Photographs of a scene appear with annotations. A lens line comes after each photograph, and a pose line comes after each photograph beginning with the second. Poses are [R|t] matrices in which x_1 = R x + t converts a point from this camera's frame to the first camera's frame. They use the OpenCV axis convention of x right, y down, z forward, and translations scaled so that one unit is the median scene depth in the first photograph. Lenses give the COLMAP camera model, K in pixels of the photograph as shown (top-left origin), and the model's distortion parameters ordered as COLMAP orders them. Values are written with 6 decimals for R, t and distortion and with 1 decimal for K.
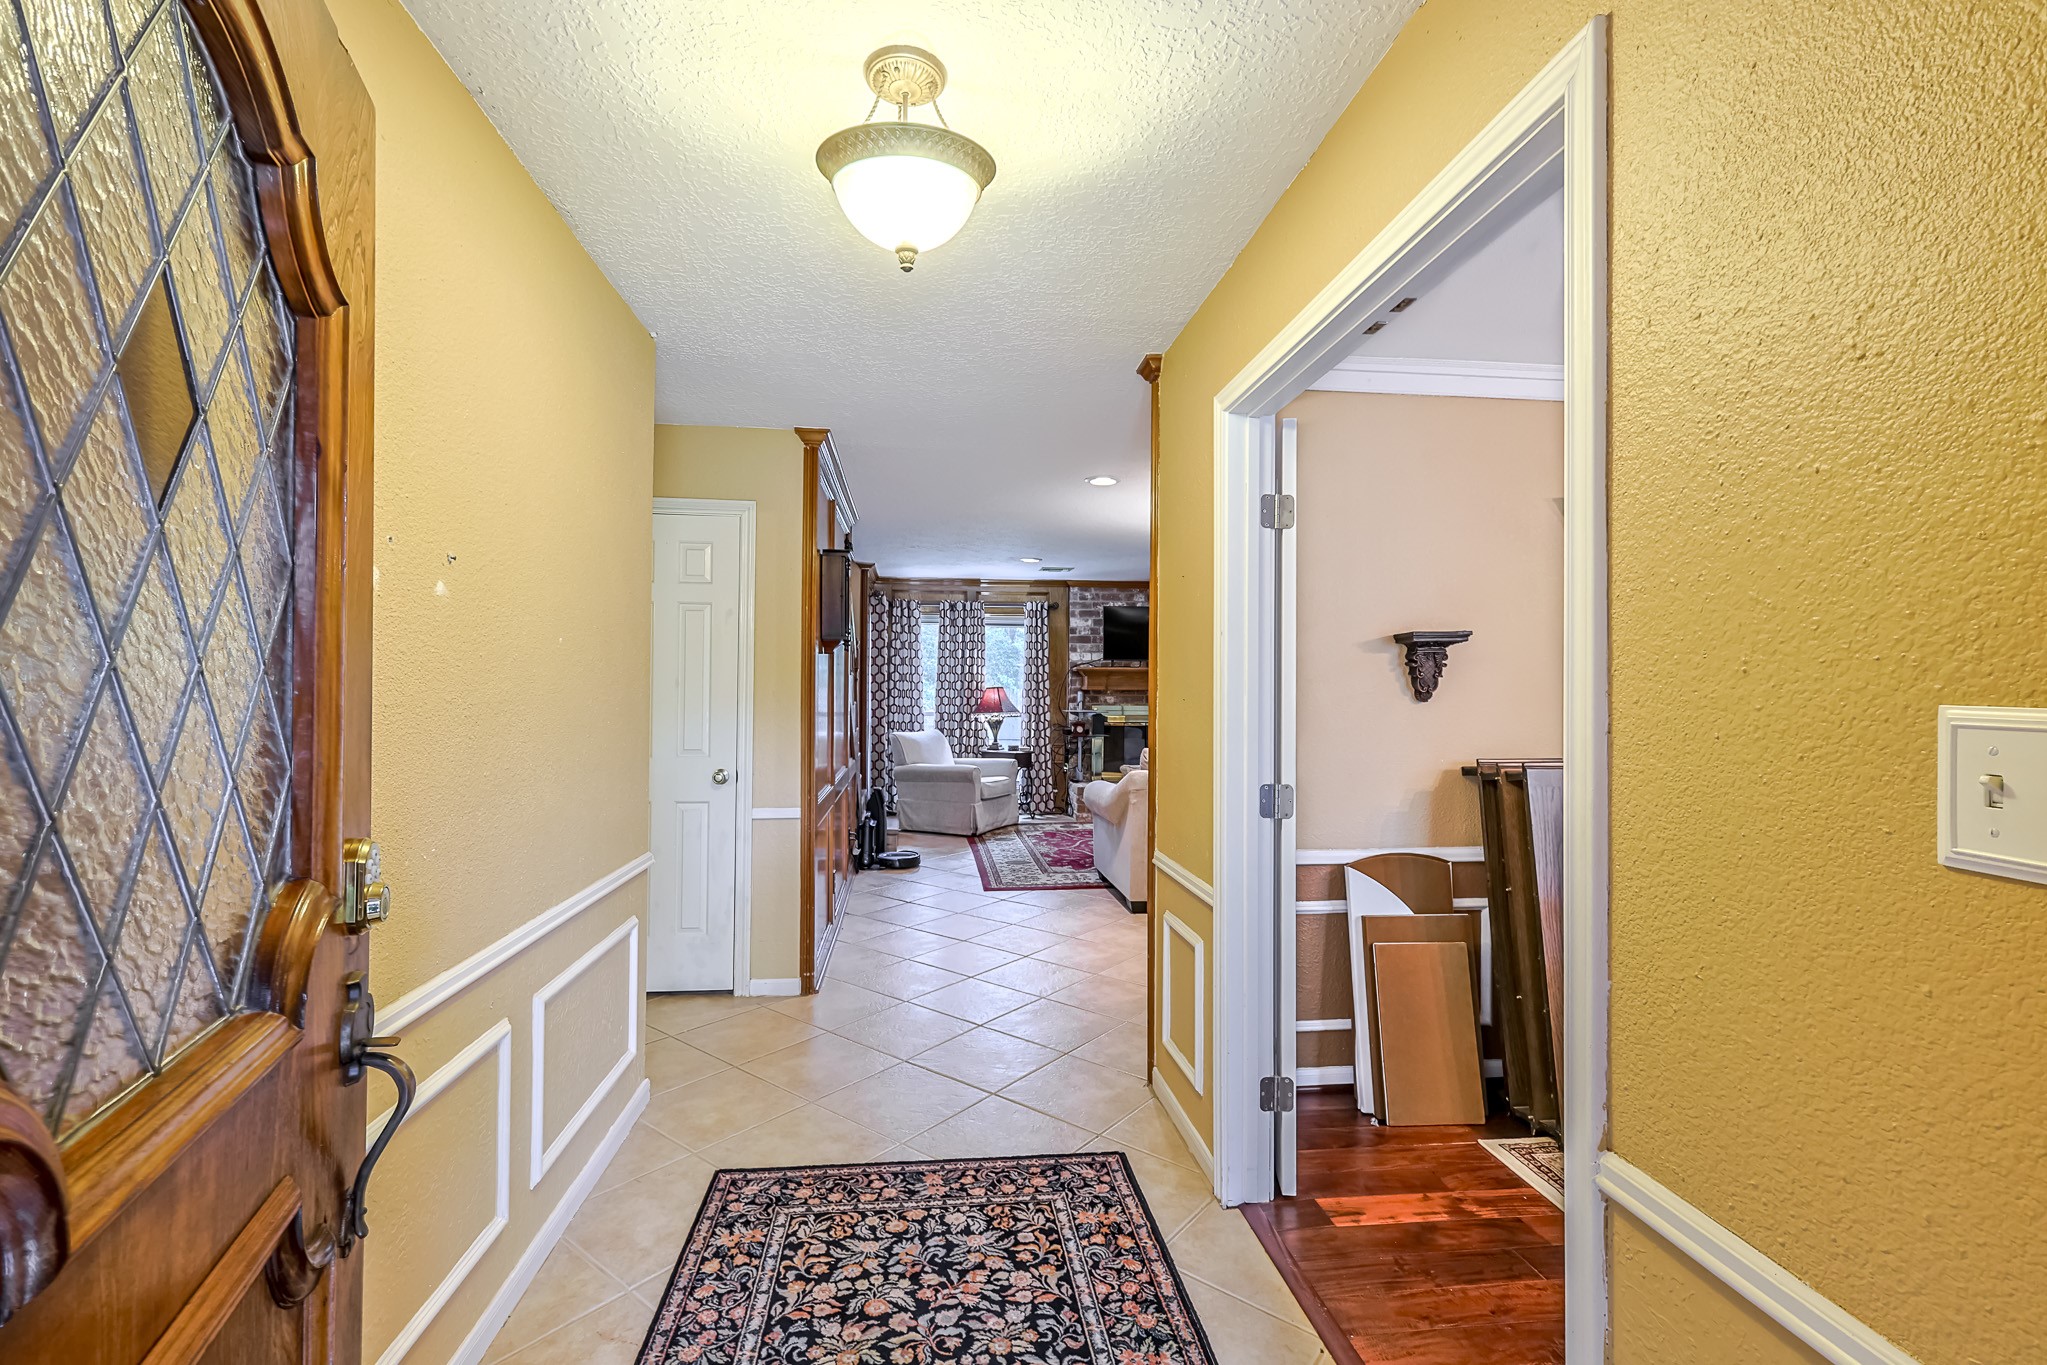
lens RADIAL K [[887.4, 0, 1024.3], [0, 887.4, 683.1], [0, 0, 1]] dist [0.002850, 0.000950]
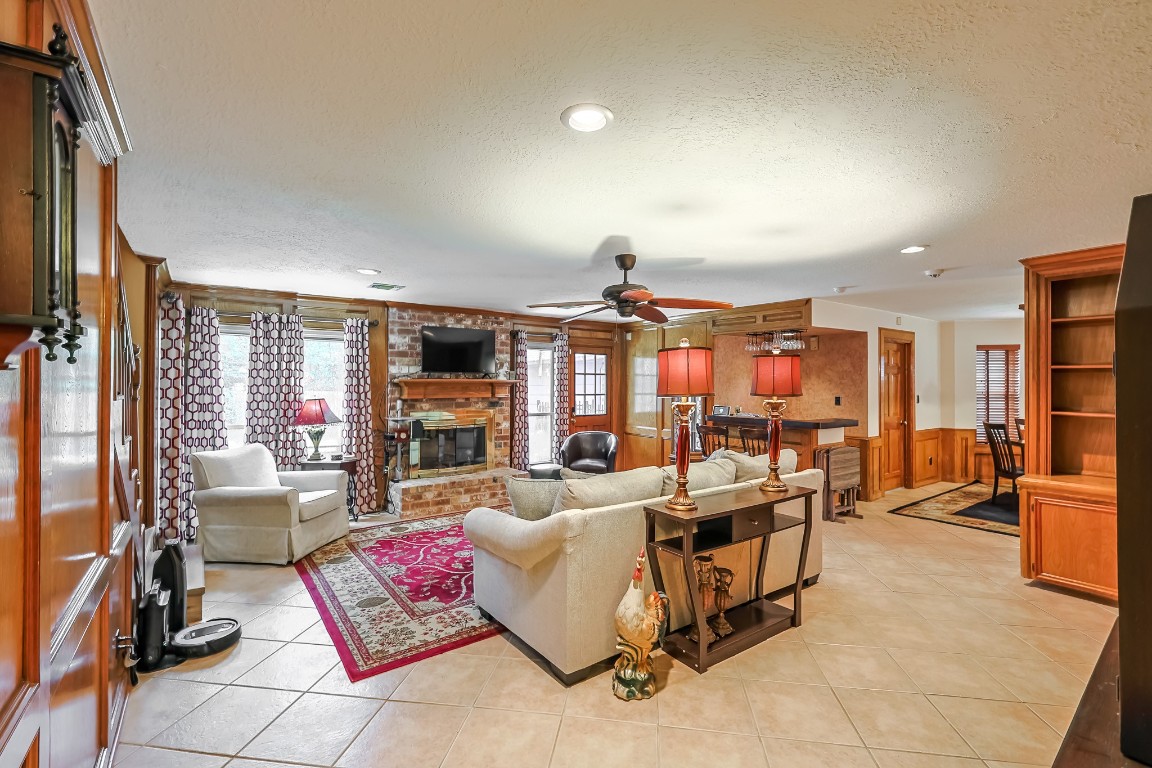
lens RADIAL K [[499.4, 0, 579.3], [0, 499.4, 375.5], [0, 0, 1]] dist [0.002850, 0.000950]
pose [[0.863841, 0.000015, 0.503764, -0.060408], [0.005199, 0.999946, -0.008945, -0.015487], [-0.503738, 0.010346, 0.863795, 0.342750]]
